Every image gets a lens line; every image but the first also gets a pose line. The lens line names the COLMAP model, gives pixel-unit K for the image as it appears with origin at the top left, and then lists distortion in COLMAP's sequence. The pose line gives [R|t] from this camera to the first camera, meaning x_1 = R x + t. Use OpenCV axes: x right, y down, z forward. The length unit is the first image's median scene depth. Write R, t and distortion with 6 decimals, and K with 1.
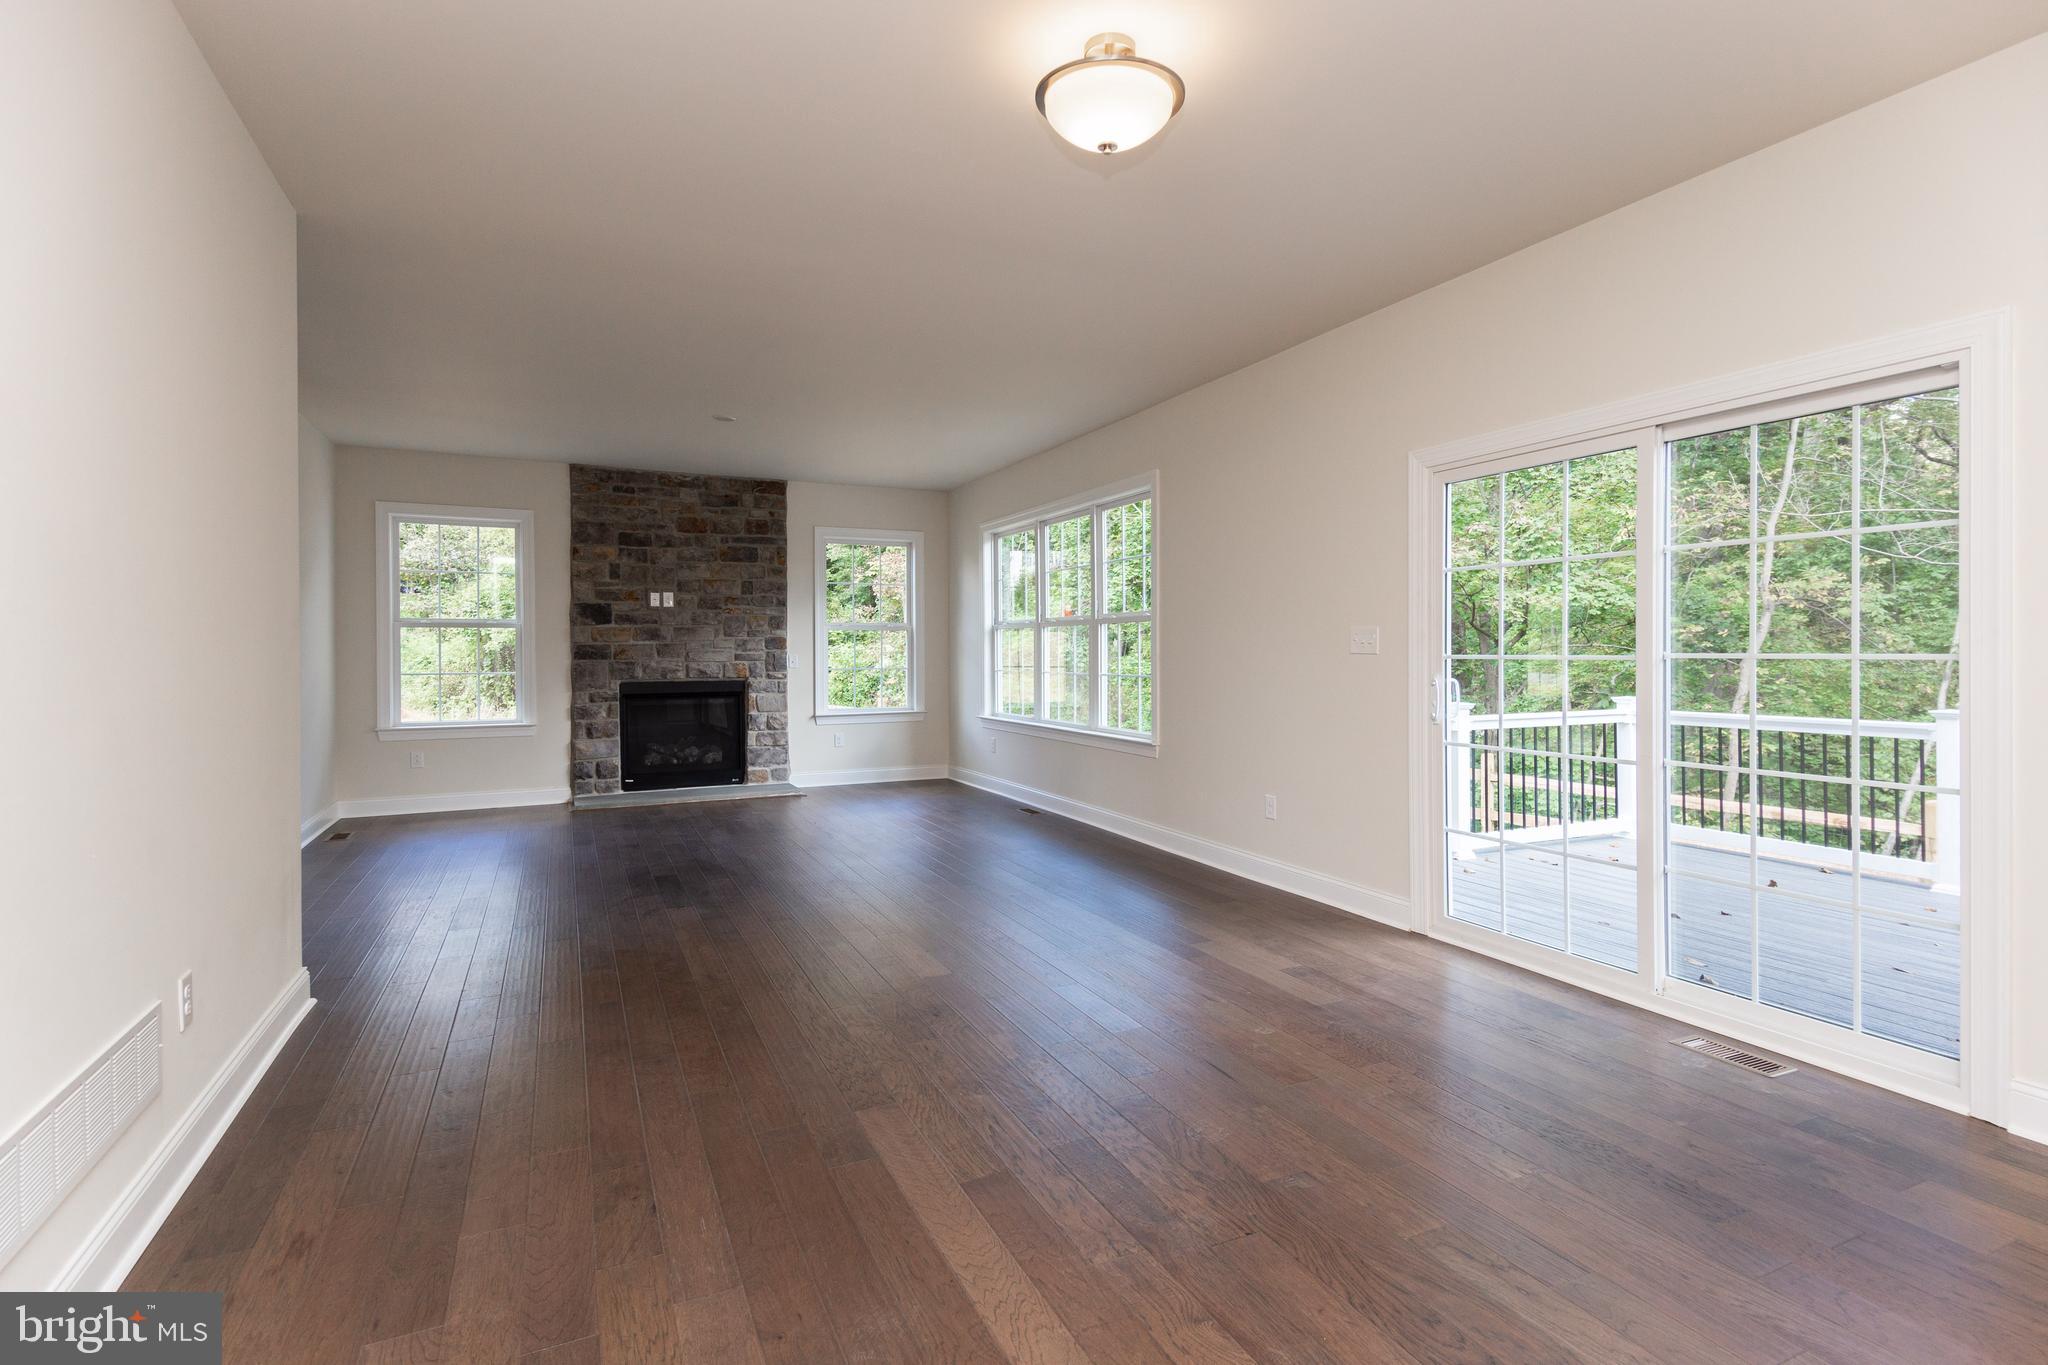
lens RADIAL K [[980.8, 0, 1049.3], [0, 980.8, 655.2], [0, 0, 1]] dist [-0.002911, -0.009218]
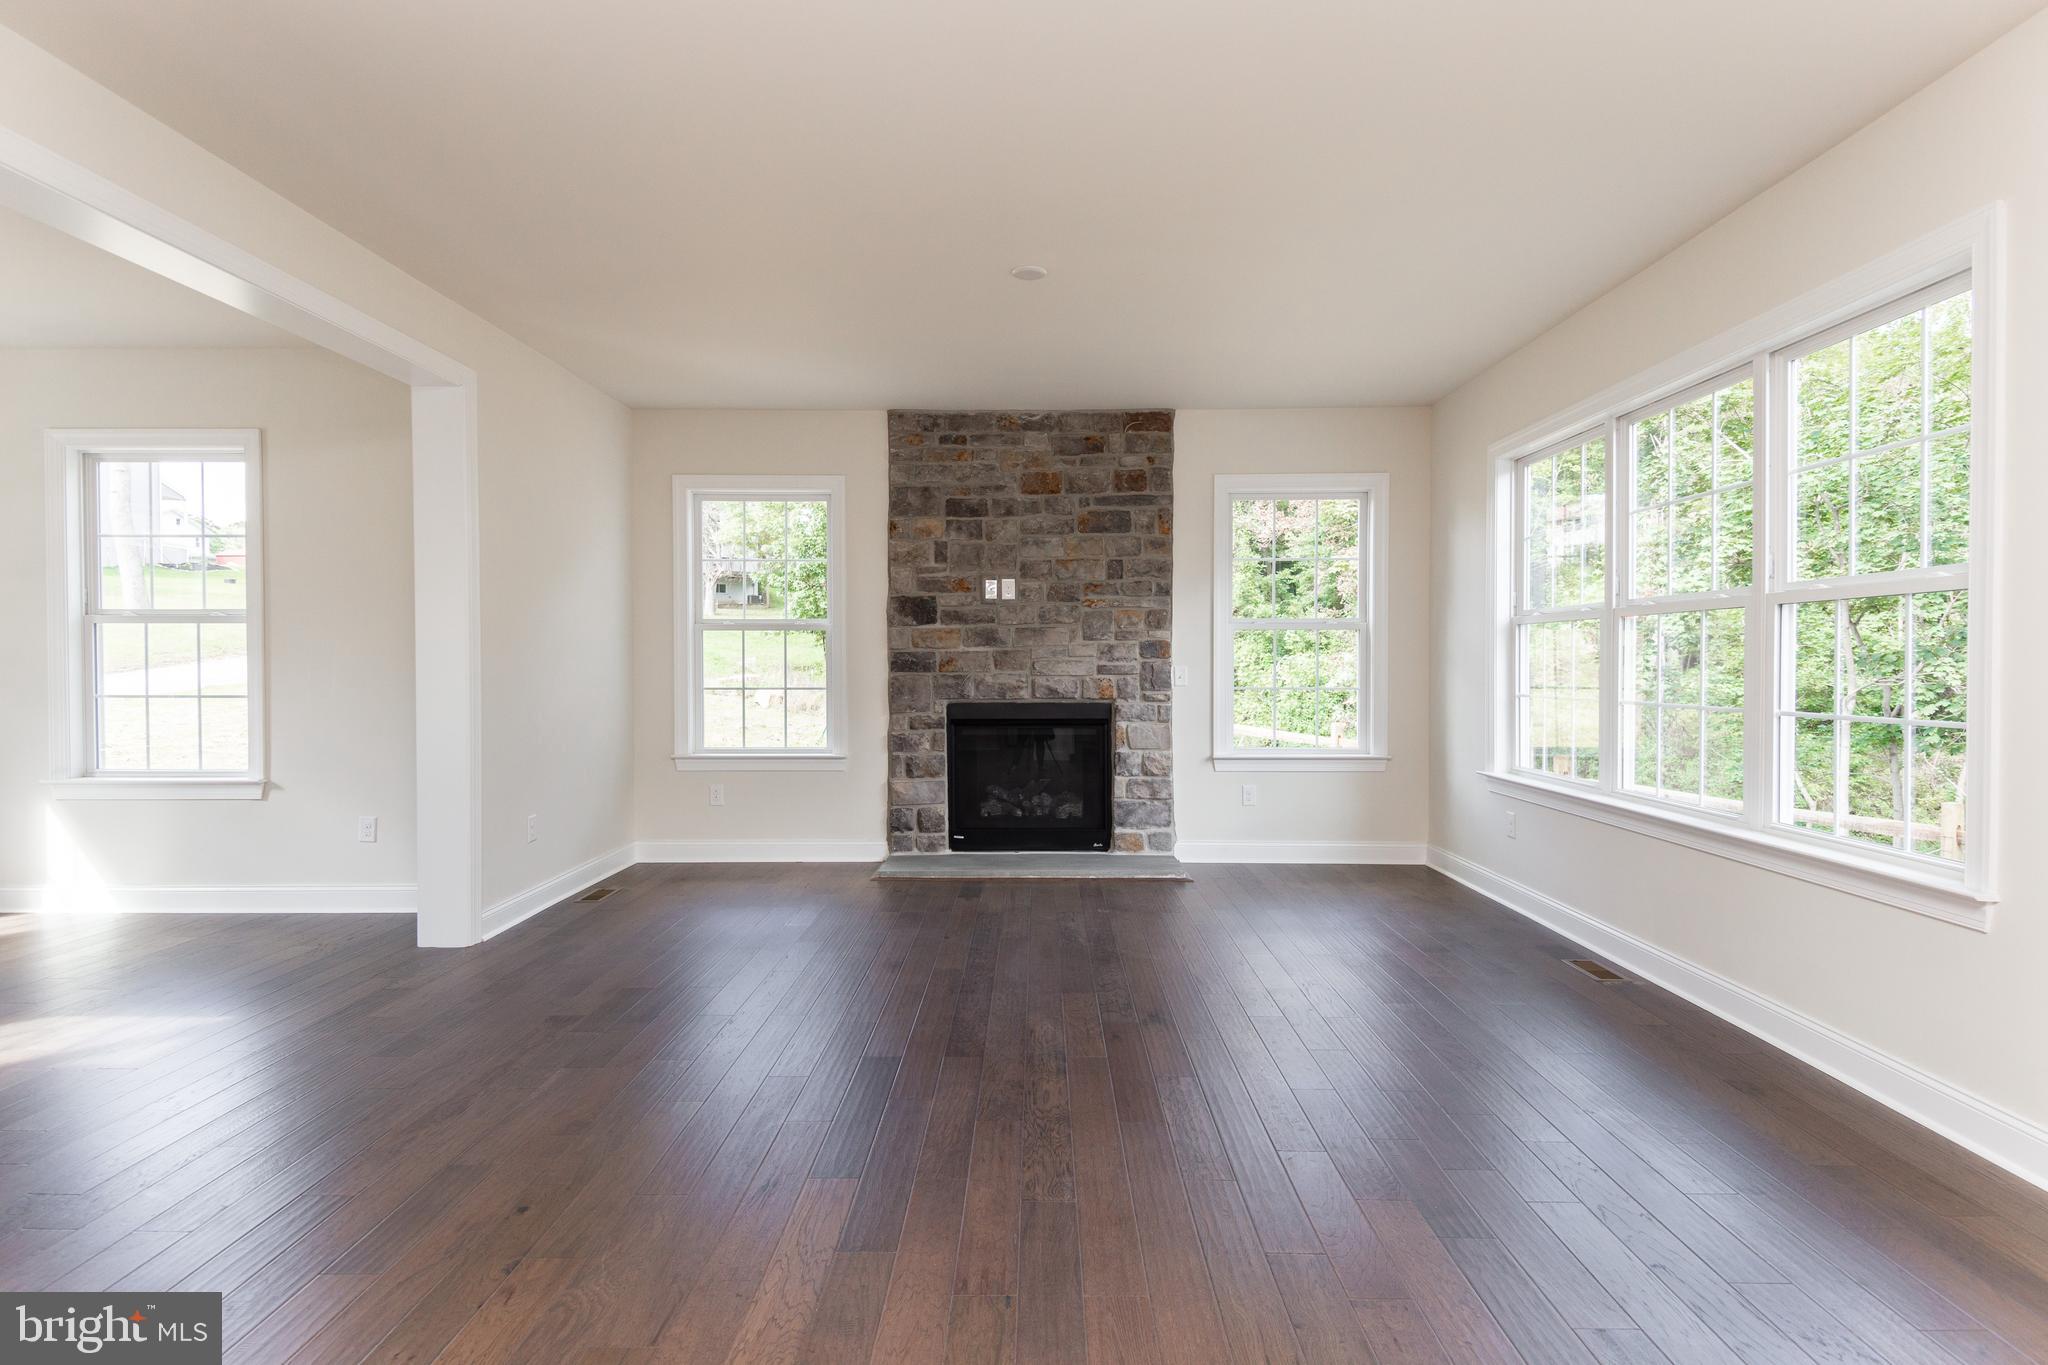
lens RADIAL K [[1013.8, 0, 1023.2], [0, 1013.8, 677.3], [0, 0, 1]] dist [0.036200, -0.000674]
pose [[0.883659, 0.010009, -0.468024, -0.030538], [-0.005098, 0.999918, 0.011758, -0.000843], [0.468103, -0.008004, 0.883638, 0.346564]]
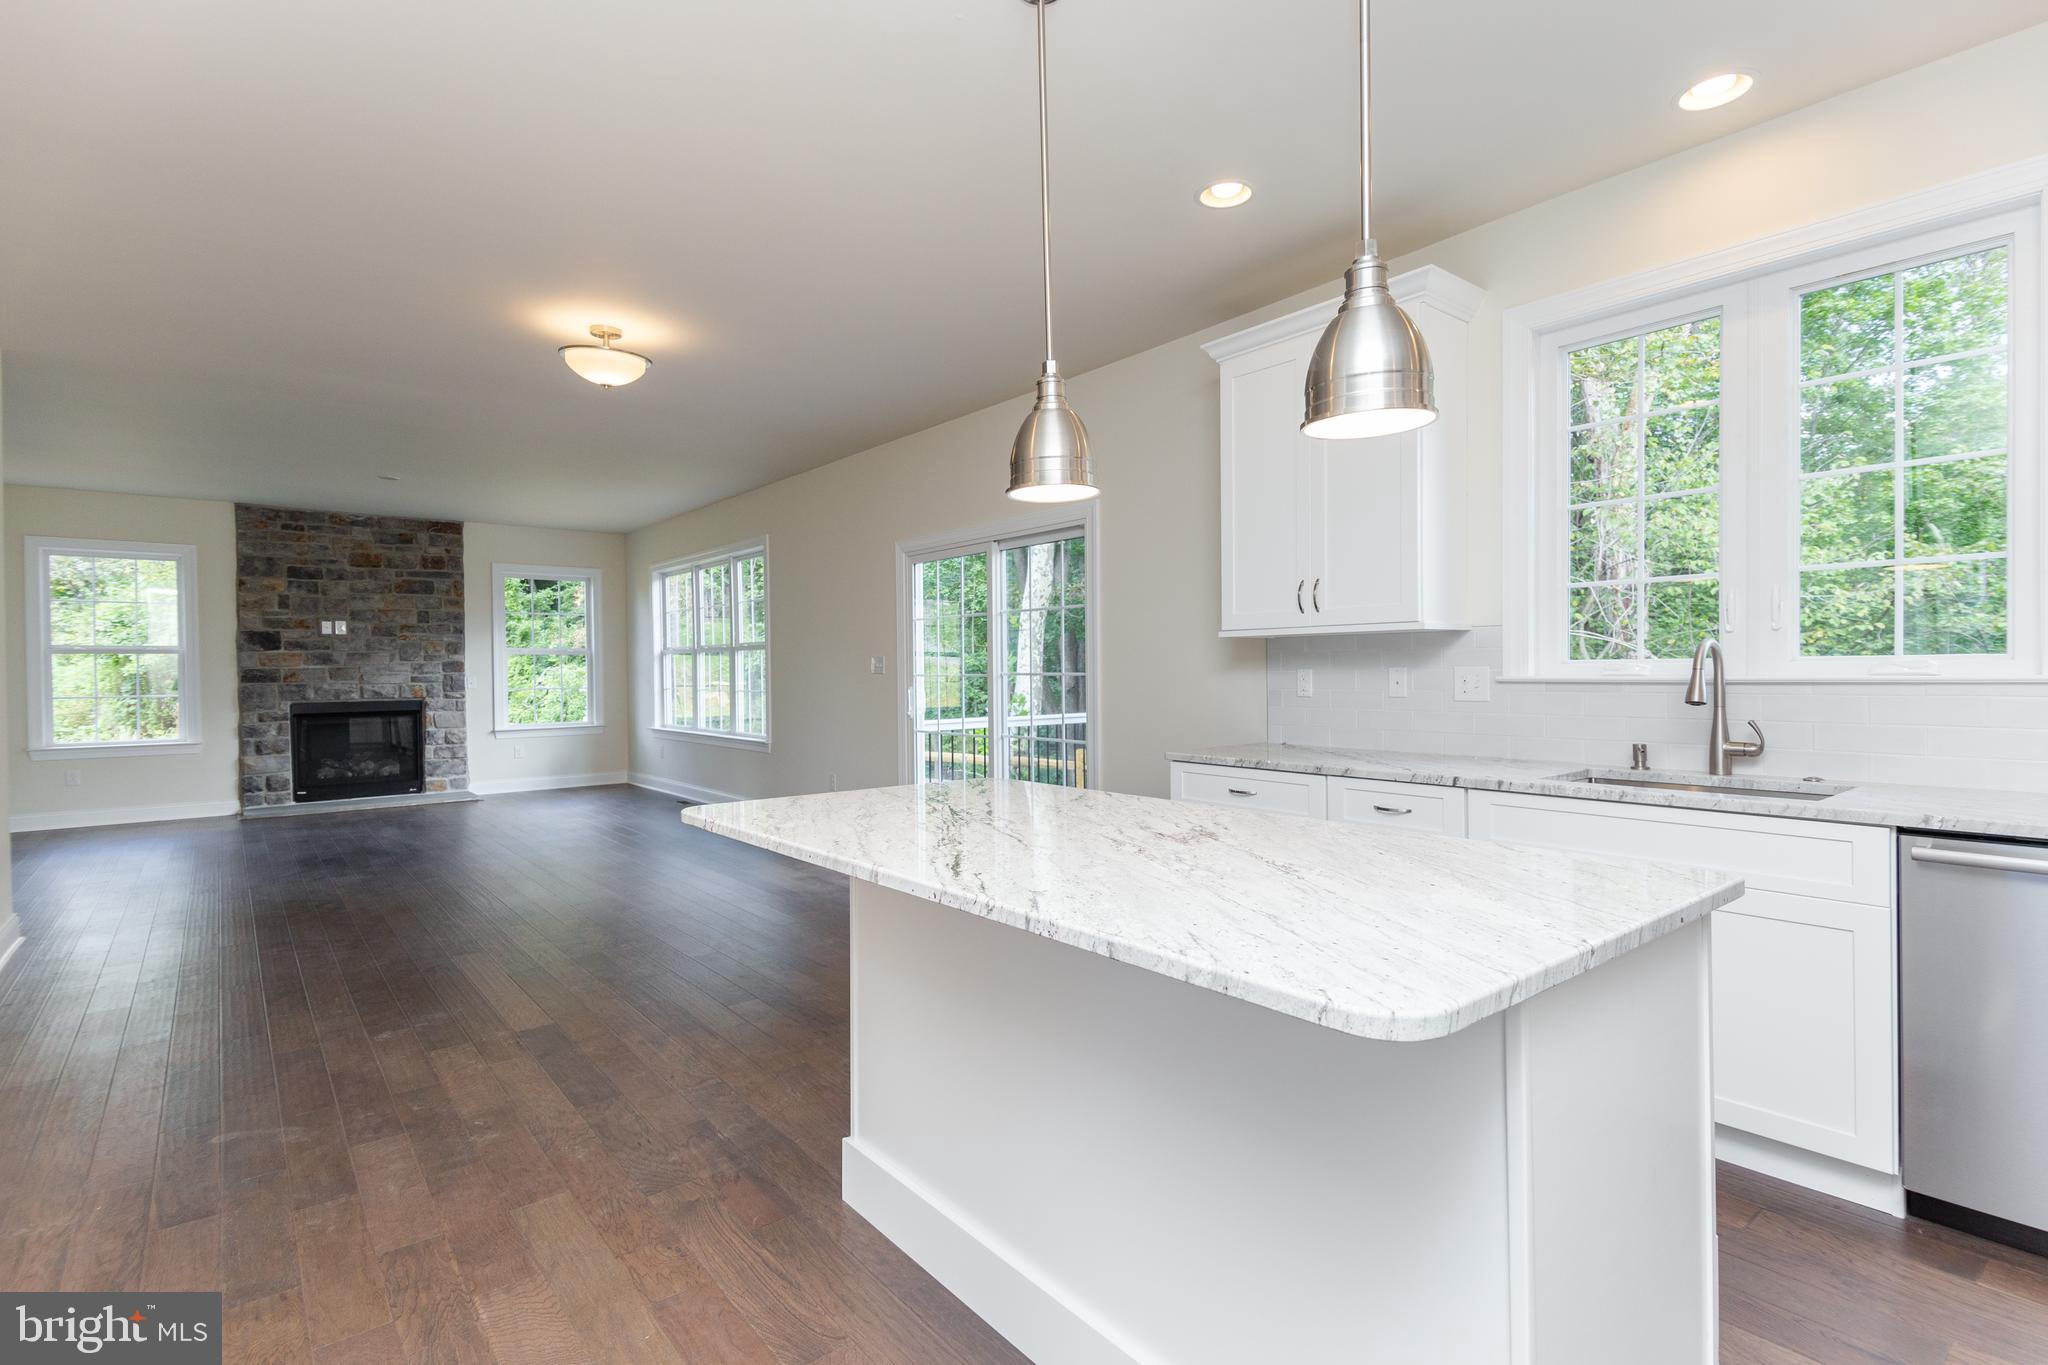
lens RADIAL K [[980.8, 0, 1101.5], [0, 980.8, 680.2], [0, 0, 1]] dist [-0.002911, -0.009218]
pose [[0.962263, -0.008102, 0.272001, 0.135931], [0.006440, 0.999955, 0.007002, 0.000215], [-0.272046, -0.004986, 0.962271, -0.290236]]
